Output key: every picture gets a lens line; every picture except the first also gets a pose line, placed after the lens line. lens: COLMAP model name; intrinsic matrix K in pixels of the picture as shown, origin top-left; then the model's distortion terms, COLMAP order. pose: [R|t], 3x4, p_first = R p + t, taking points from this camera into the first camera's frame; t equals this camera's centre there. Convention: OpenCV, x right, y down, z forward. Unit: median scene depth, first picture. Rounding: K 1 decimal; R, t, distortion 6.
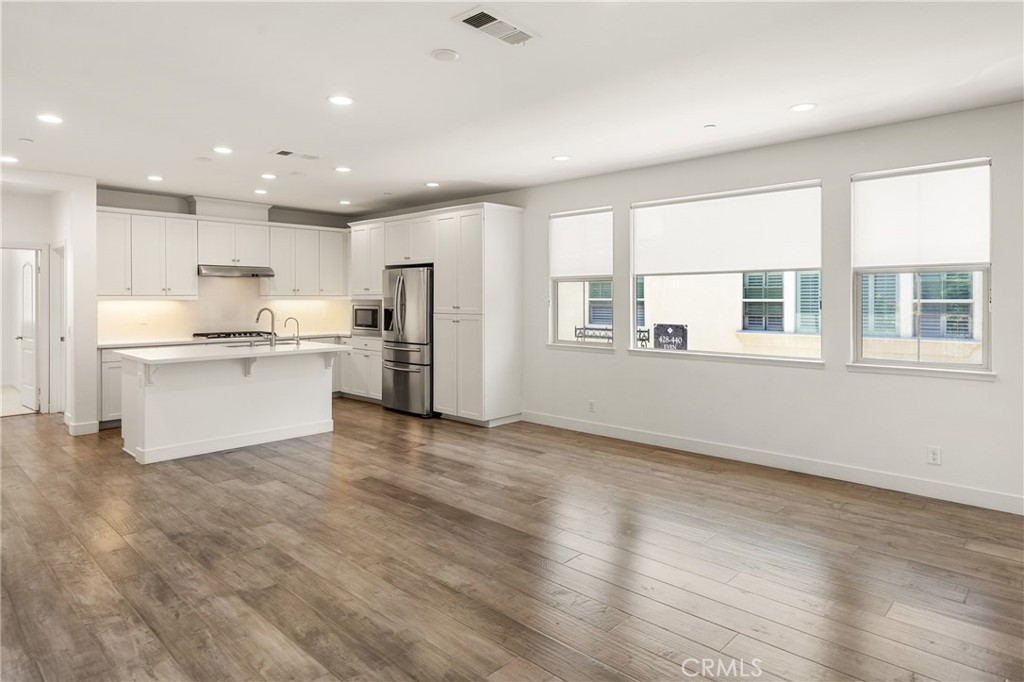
lens RADIAL K [[601.7, 0, 511.1], [0, 601.7, 300.0], [0, 0, 1]] dist [-0.000284, 0.000970]
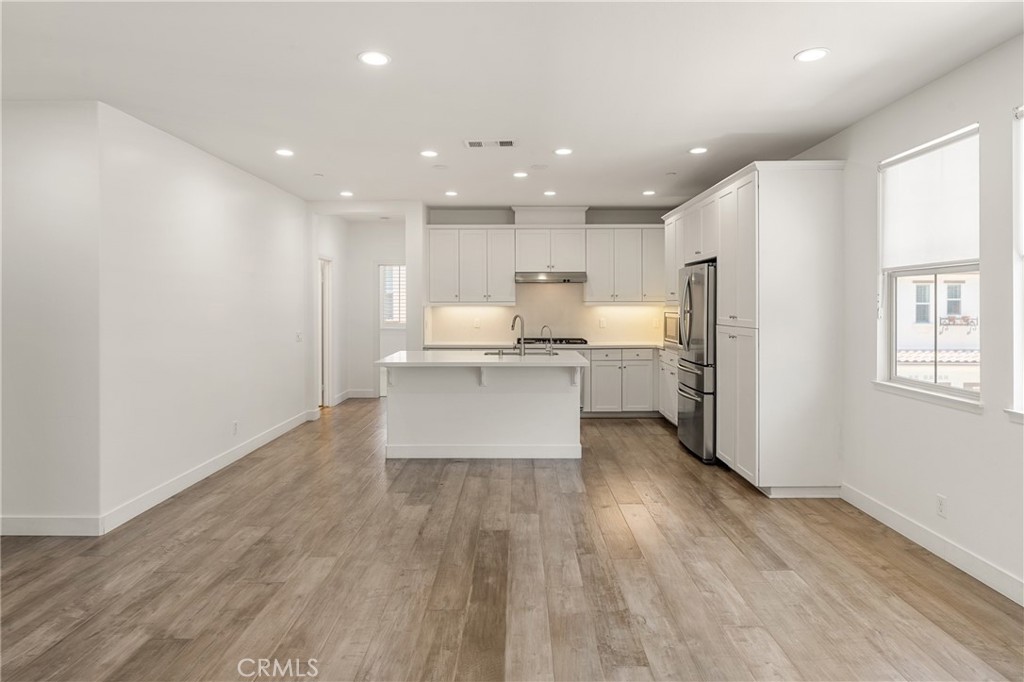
lens RADIAL K [[581.3, 0, 514.1], [0, 581.3, 307.5], [0, 0, 1]] dist [-0.000701, 0.000276]
pose [[0.685792, 0.004194, -0.727785, 0.231781], [-0.001926, 0.999990, 0.003948, -0.001552], [0.727795, -0.001306, 0.685794, 0.340845]]
